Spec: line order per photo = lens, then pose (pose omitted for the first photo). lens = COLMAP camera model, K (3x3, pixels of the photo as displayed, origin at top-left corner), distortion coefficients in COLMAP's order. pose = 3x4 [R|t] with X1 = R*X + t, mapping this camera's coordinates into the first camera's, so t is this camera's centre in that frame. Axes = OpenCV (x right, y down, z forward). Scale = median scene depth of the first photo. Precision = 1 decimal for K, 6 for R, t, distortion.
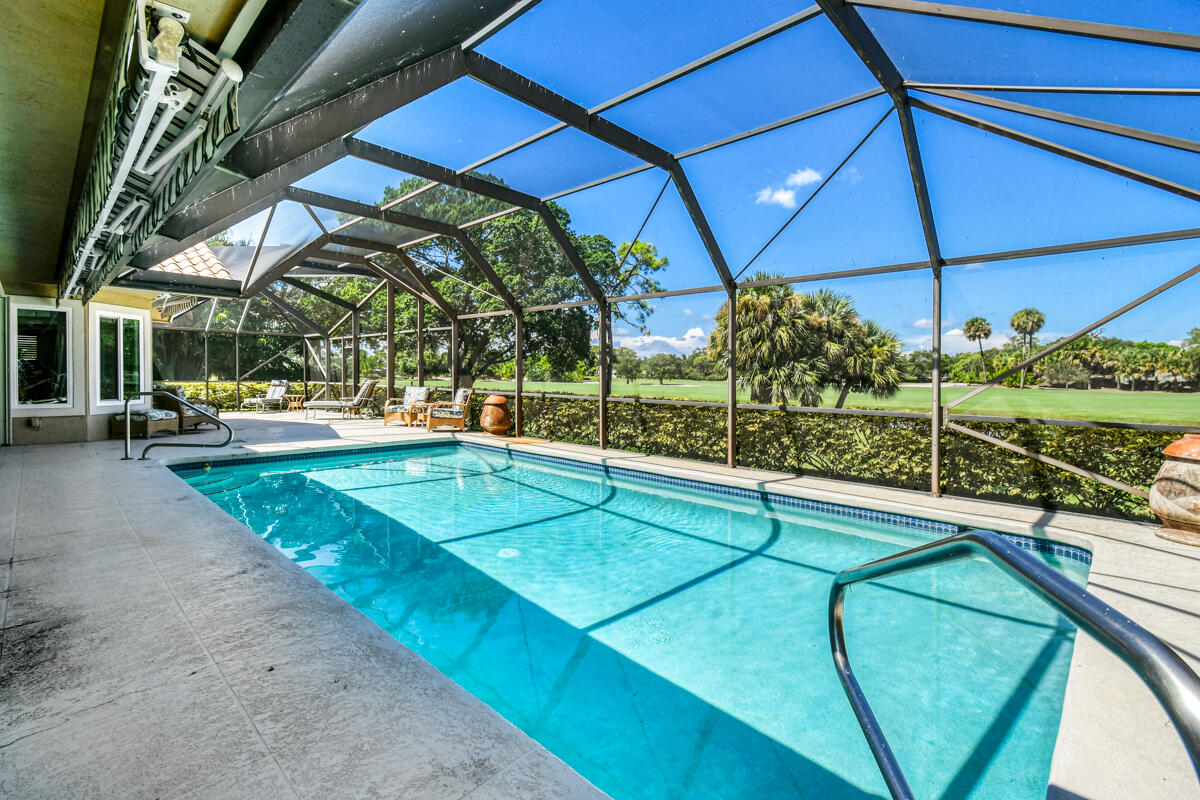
lens RADIAL K [[547.7, 0, 600.0], [0, 547.7, 400.0], [0, 0, 1]] dist [0.000655, -0.000046]
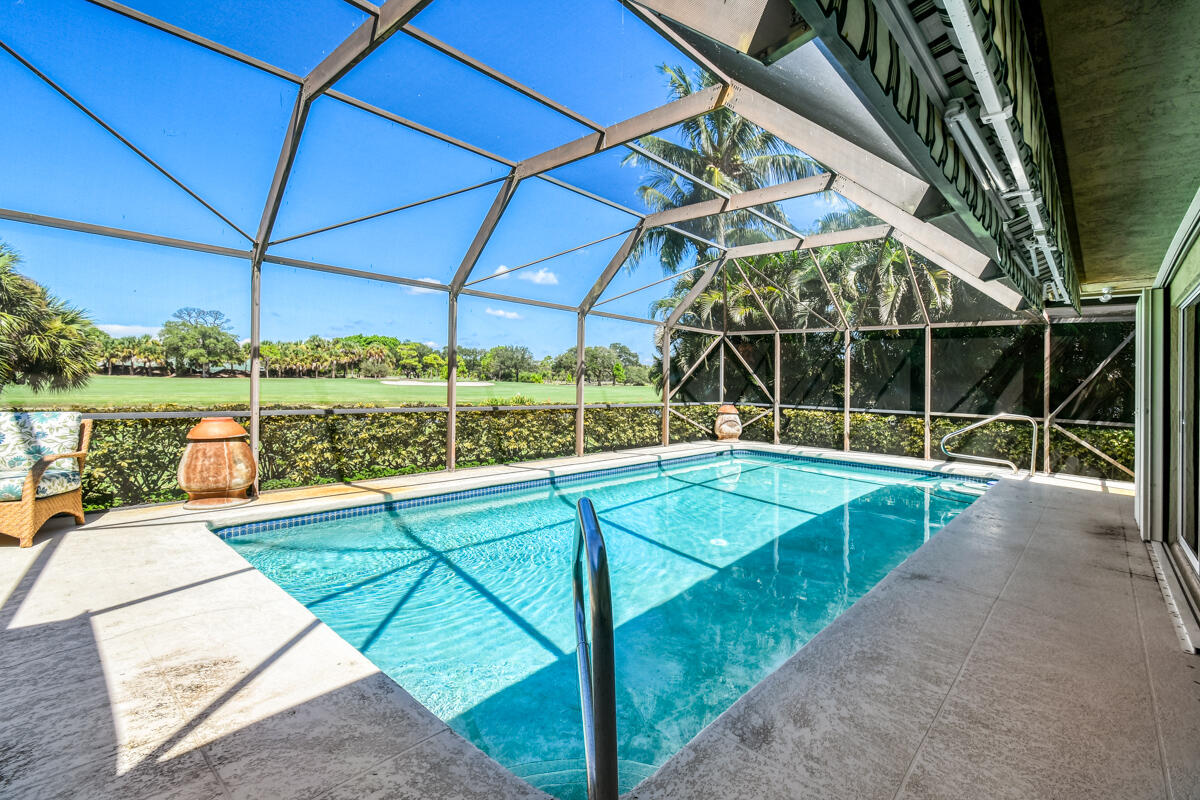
lens RADIAL K [[536.1, 0, 635.2], [0, 536.1, 373.0], [0, 0, 1]] dist [0.000162, -0.000559]
pose [[-0.050646, 0.000918, 0.998716, -0.093907], [0.014535, 0.999894, -0.000182, -0.007609], [-0.998611, 0.014507, -0.050654, 0.083701]]
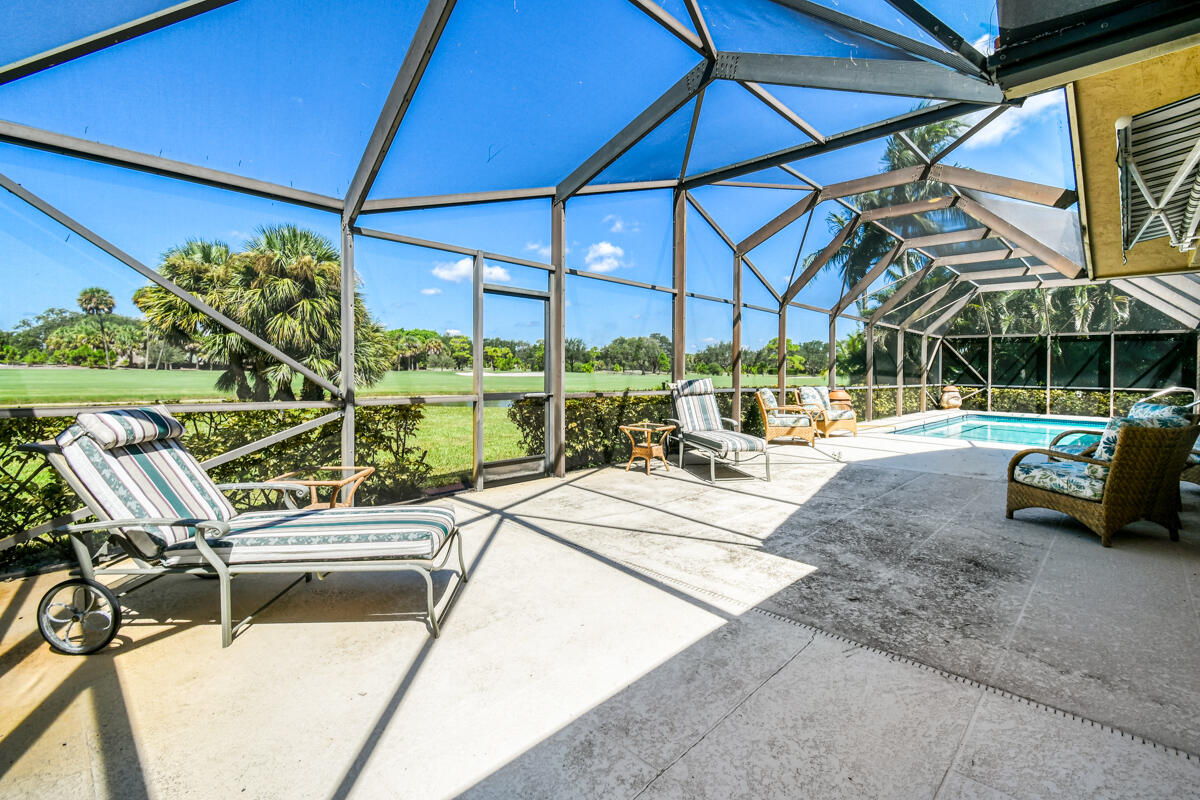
lens RADIAL K [[536.1, 0, 635.2], [0, 536.1, 373.0], [0, 0, 1]] dist [0.000162, -0.000559]
pose [[-0.023938, -0.019950, 0.999514, -0.168890], [0.028354, 0.999385, 0.020626, -0.012195], [-0.999311, 0.028834, -0.023358, 0.194977]]
